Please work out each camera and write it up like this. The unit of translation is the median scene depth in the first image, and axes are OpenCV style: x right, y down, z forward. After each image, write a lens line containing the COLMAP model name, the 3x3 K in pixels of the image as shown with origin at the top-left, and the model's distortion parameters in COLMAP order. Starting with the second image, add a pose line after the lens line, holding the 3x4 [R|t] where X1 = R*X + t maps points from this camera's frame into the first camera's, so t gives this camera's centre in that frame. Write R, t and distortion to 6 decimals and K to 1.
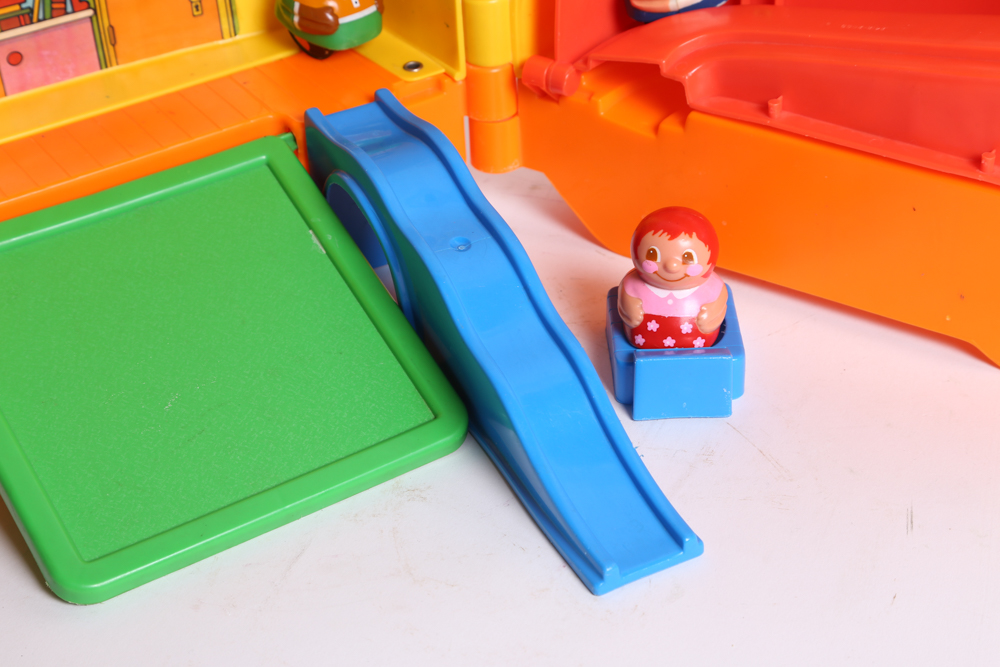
lens RADIAL K [[1859.2, 0, 500.0], [0, 1859.2, 326.9], [0, 0, 1]] dist [0.205122, 0.000000]
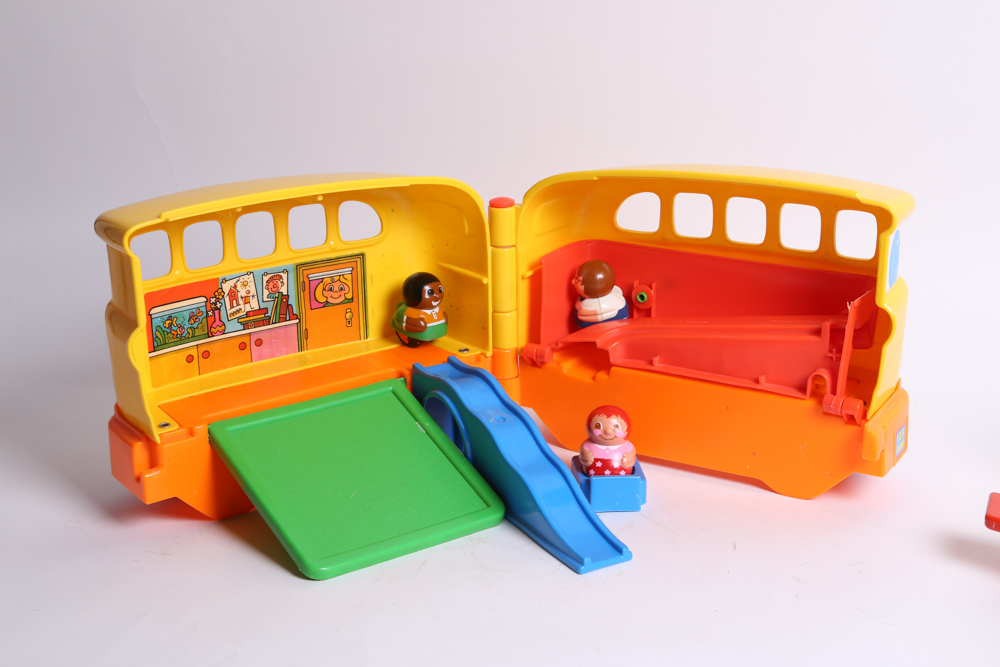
lens RADIAL K [[1539.5, 0, 499.5], [0, 1539.5, 333.4], [0, 0, 1]] dist [0.147071, 0.000000]
pose [[0.997286, 0.013186, 0.072434, -0.132646], [0.008687, 0.955883, -0.293618, 0.324939], [-0.073110, 0.293450, 0.953175, -0.534284]]
